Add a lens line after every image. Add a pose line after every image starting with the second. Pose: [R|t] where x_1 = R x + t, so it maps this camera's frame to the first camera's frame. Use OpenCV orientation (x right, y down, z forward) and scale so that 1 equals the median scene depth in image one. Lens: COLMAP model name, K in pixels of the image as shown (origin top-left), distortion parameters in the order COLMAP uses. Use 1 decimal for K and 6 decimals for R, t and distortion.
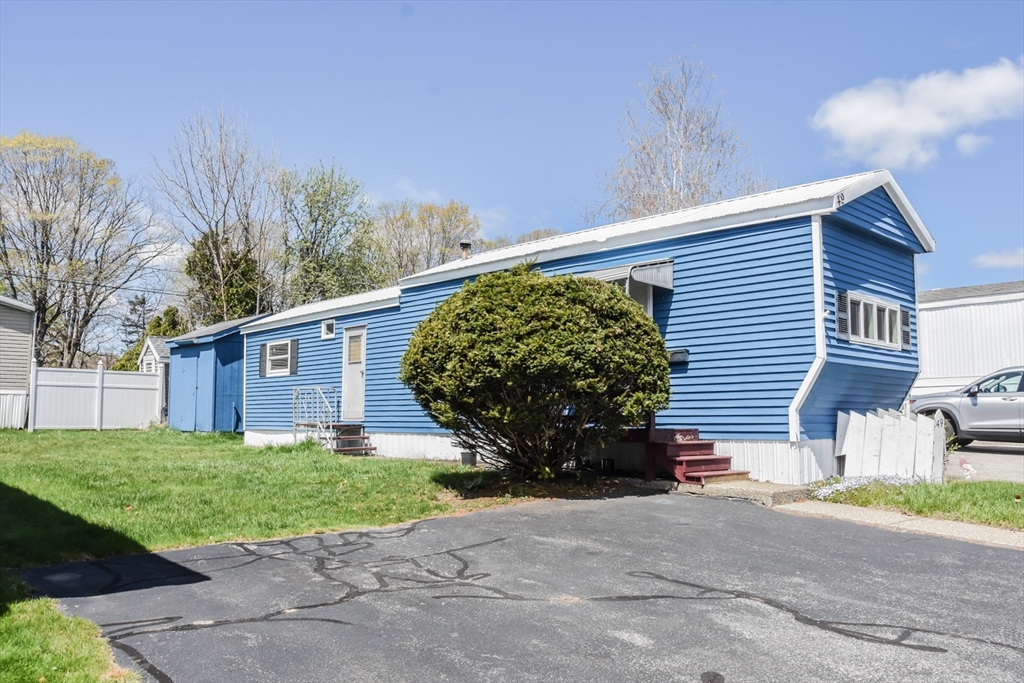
lens RADIAL K [[812.5, 0, 512.0], [0, 812.5, 341.5], [0, 0, 1]] dist [-0.105136, 0.003404]
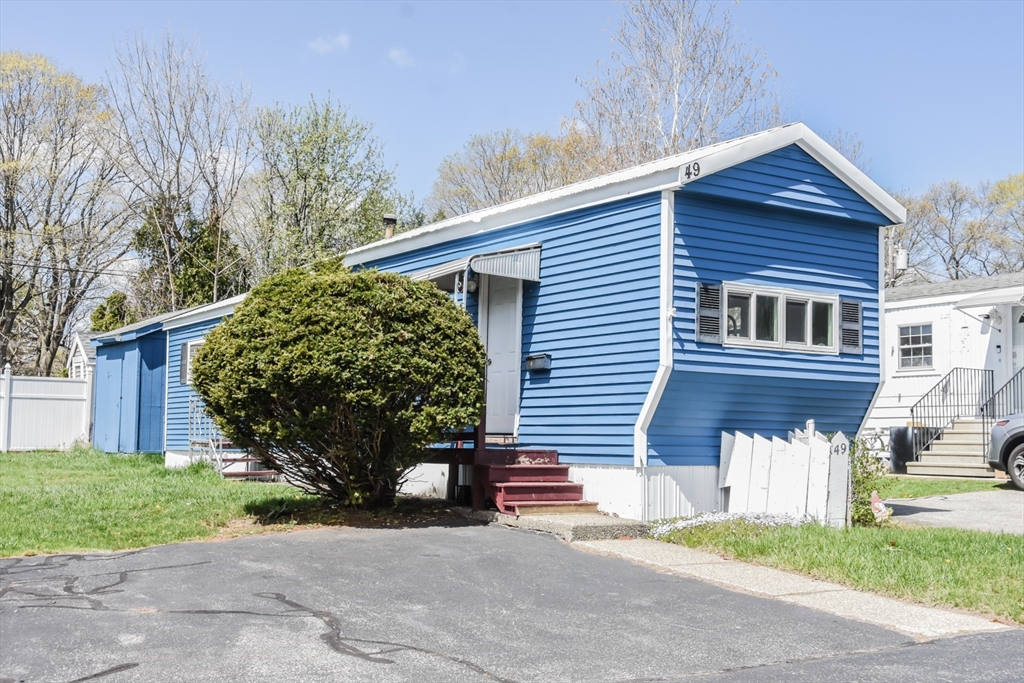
lens RADIAL K [[1190.8, 0, 512.0], [0, 1190.8, 341.5], [0, 0, 1]] dist [0.018494, 0.009585]
pose [[0.985377, -0.004306, -0.170334, 0.426613], [0.006200, 0.999925, 0.010584, -0.017872], [0.170276, -0.011486, 0.985330, -0.225757]]
